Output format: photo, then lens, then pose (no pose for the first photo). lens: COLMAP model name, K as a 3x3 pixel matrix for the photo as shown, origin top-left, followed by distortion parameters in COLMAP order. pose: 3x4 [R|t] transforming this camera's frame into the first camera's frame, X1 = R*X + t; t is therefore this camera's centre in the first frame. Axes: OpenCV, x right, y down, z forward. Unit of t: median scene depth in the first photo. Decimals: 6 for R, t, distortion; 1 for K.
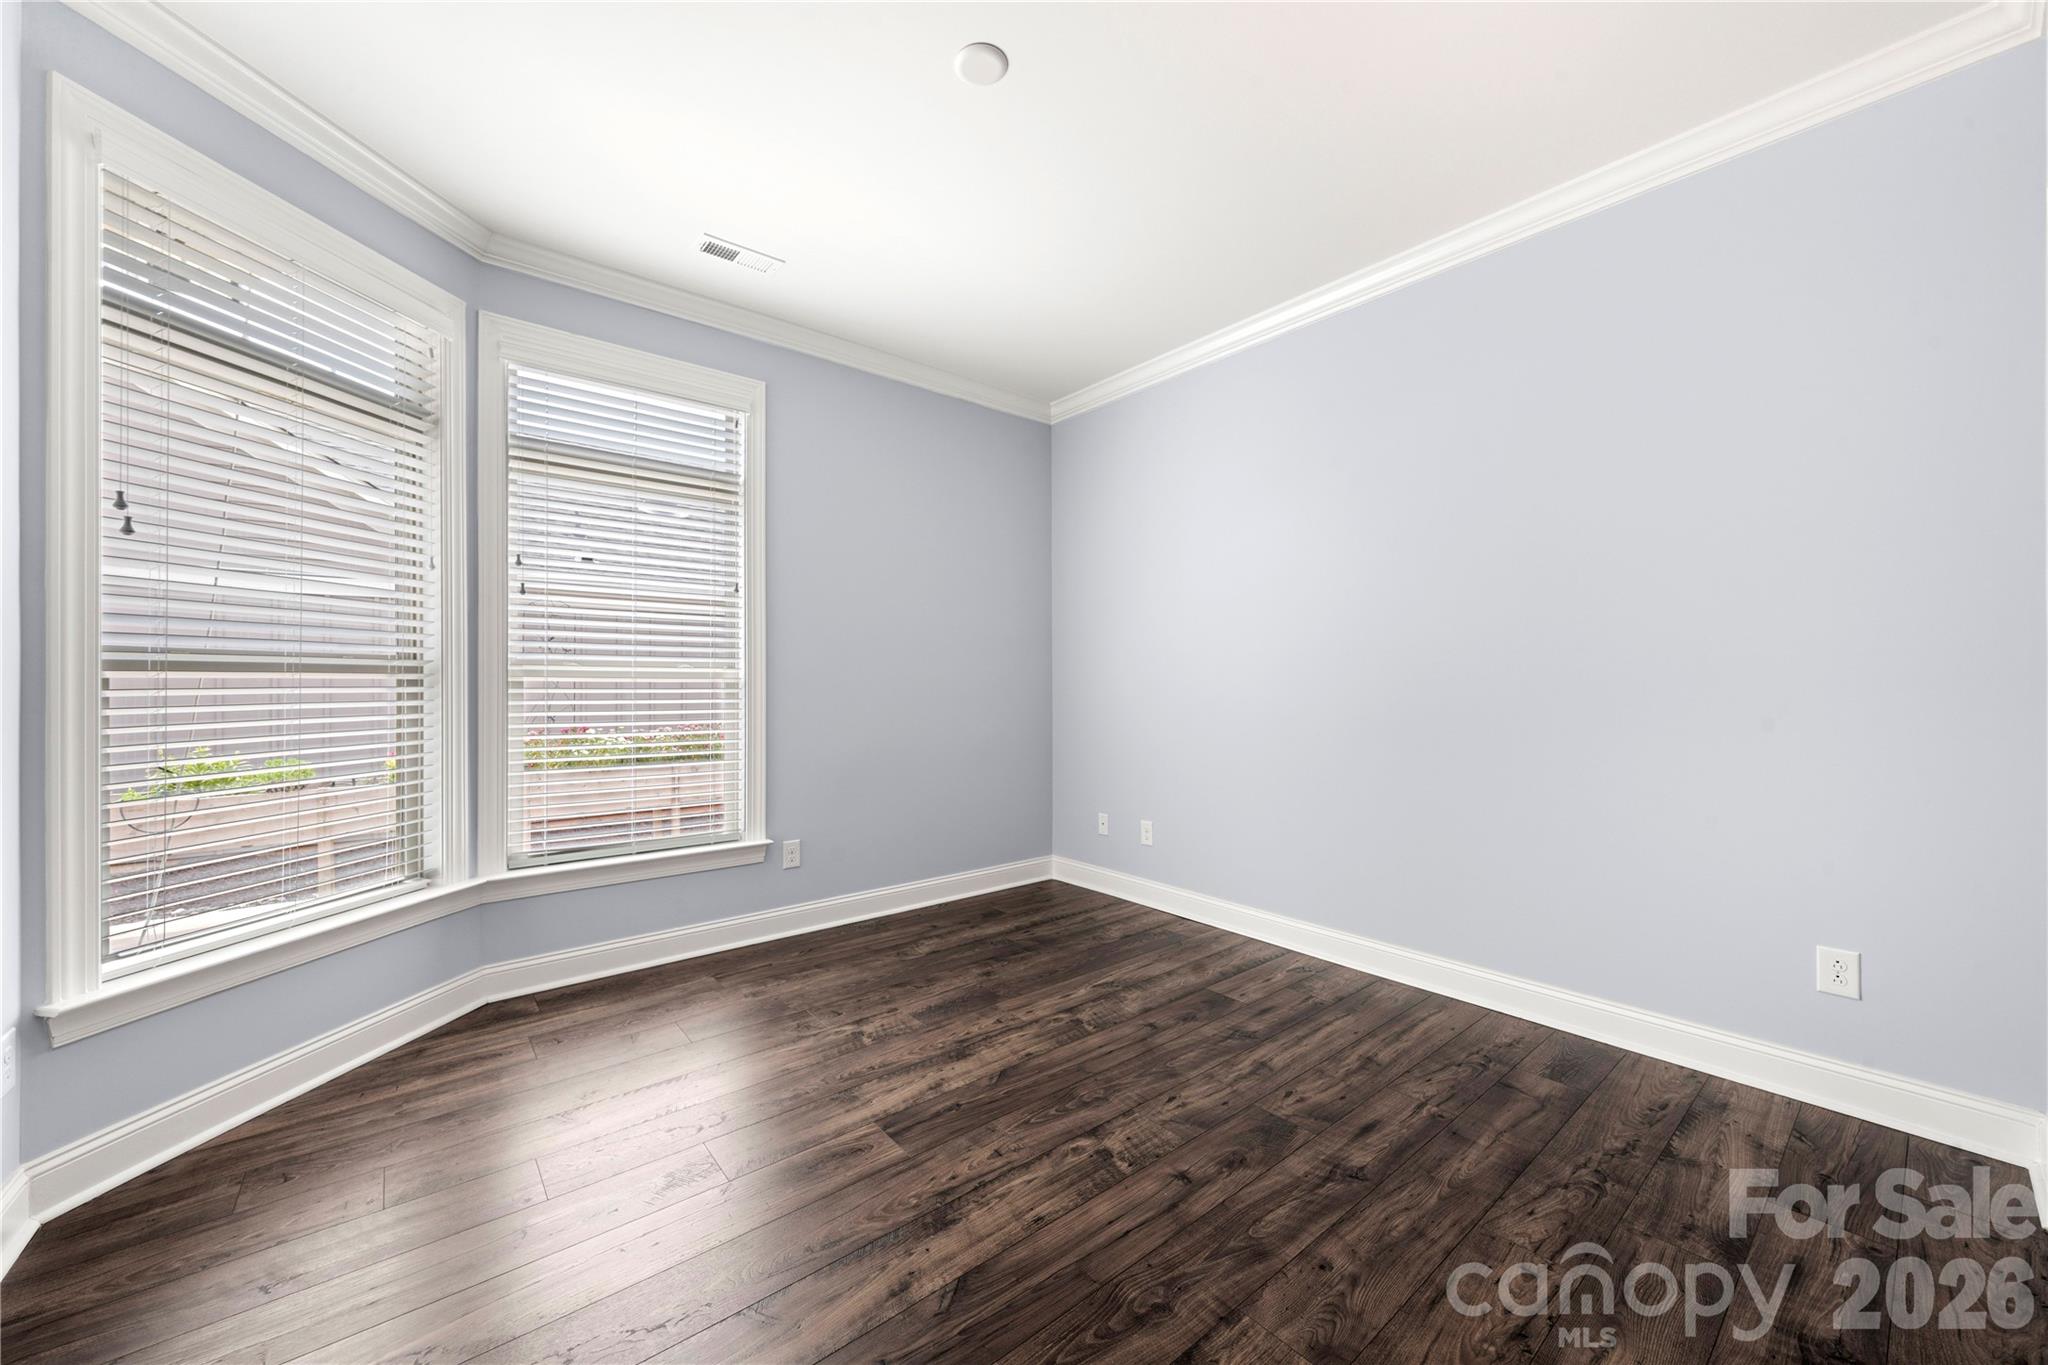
lens RADIAL K [[773.0, 0, 1037.3], [0, 773.0, 663.9], [0, 0, 1]] dist [0.002304, 0.000064]
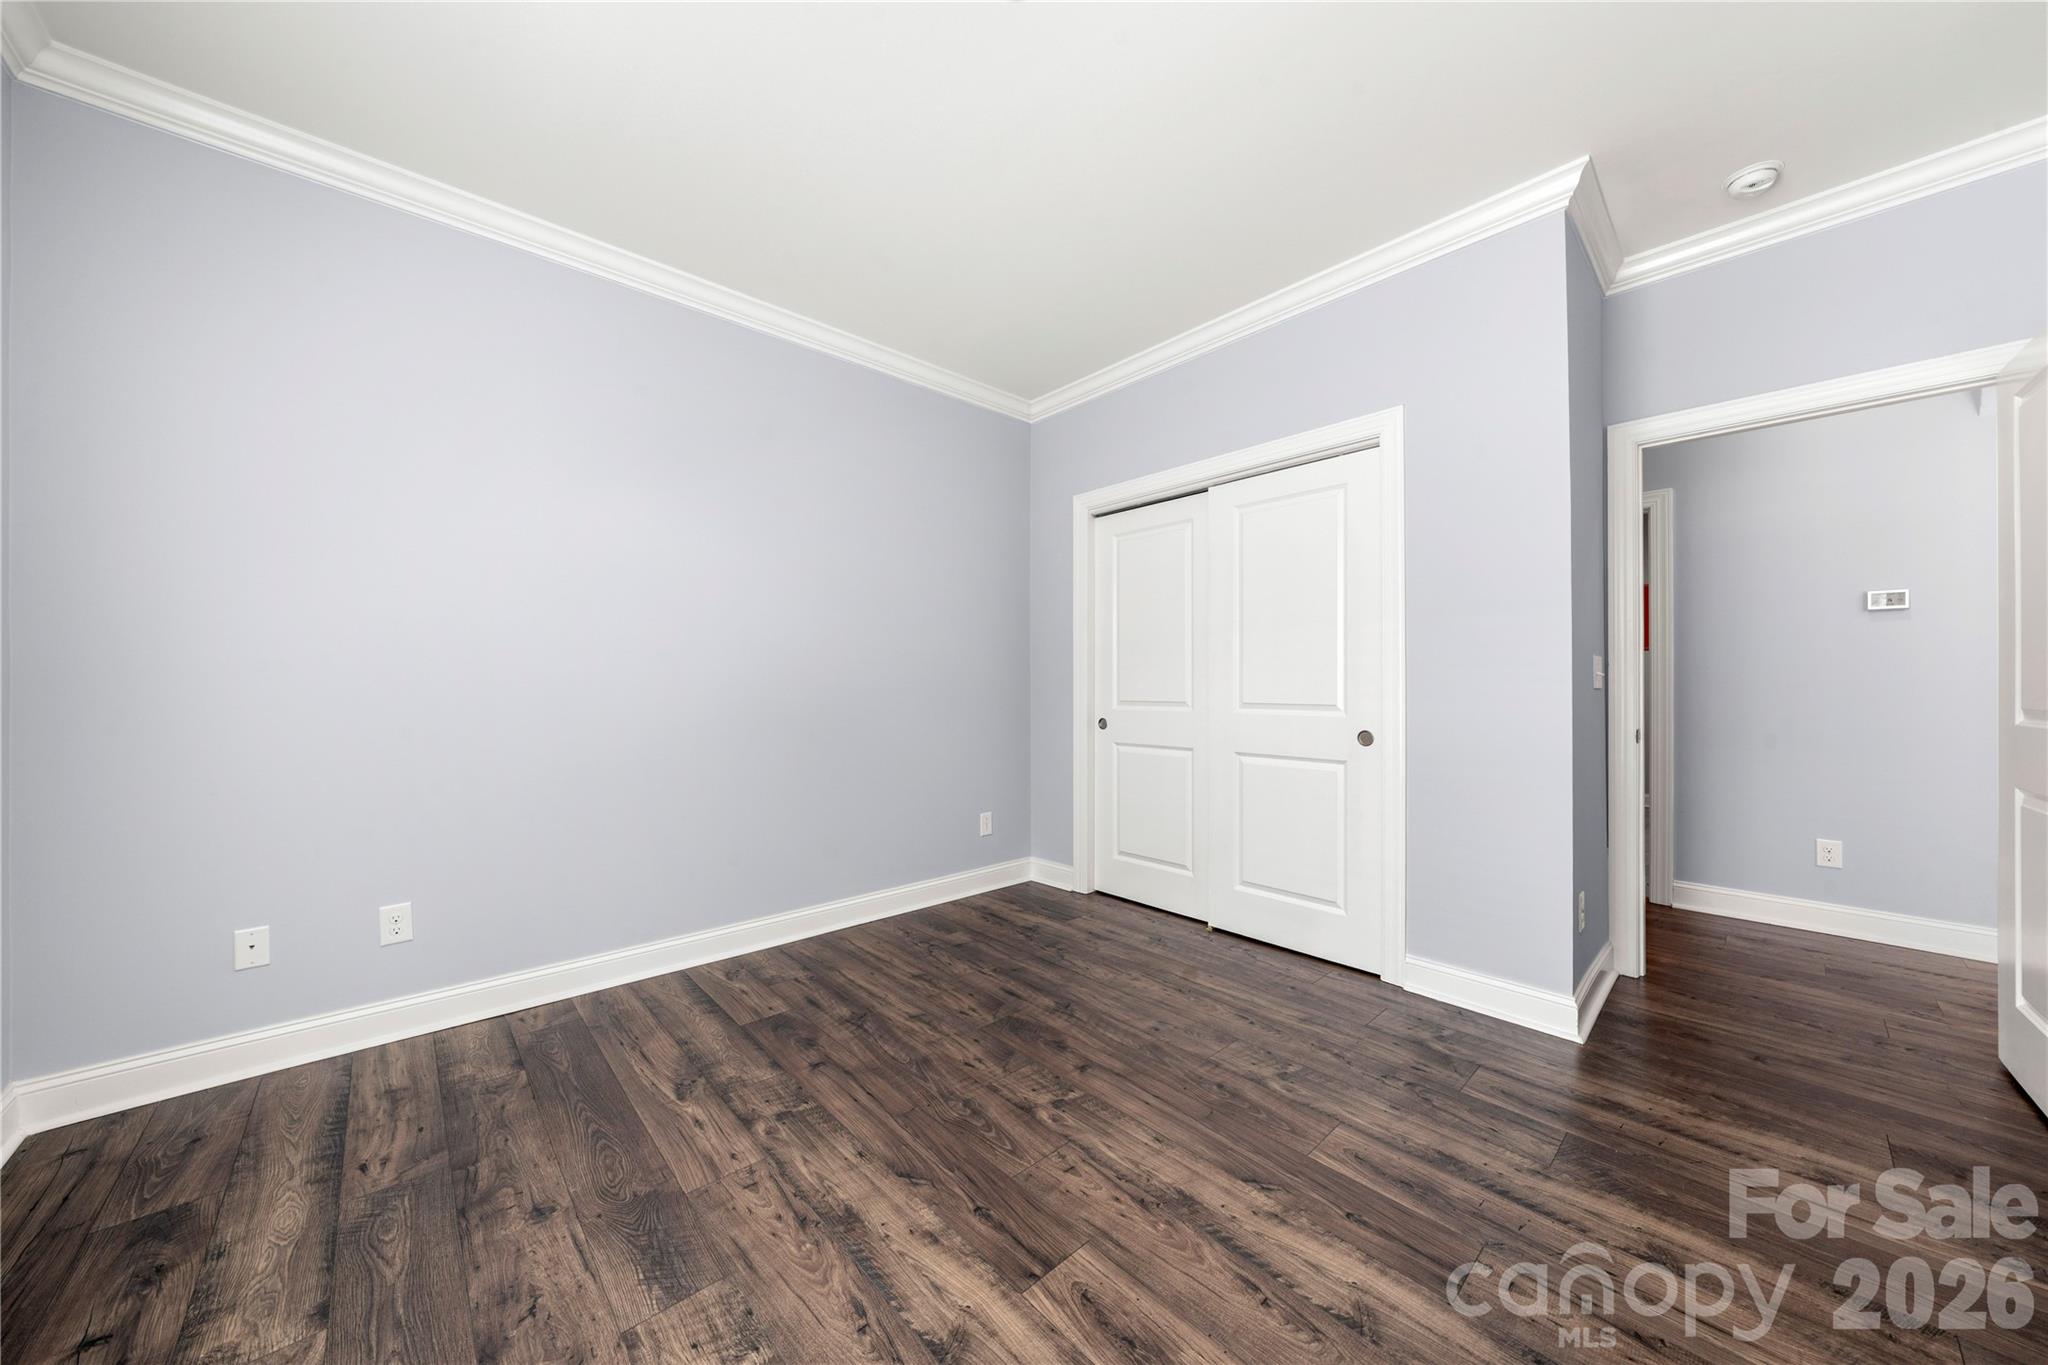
lens RADIAL K [[691.1, 0, 1006.5], [0, 691.1, 672.3], [0, 0, 1]] dist [-0.001556, 0.000077]
pose [[-0.029540, 0.021276, 0.999337, -0.696381], [-0.026905, 0.999394, -0.022072, 0.022307], [-0.999201, -0.027540, -0.028949, 0.841714]]
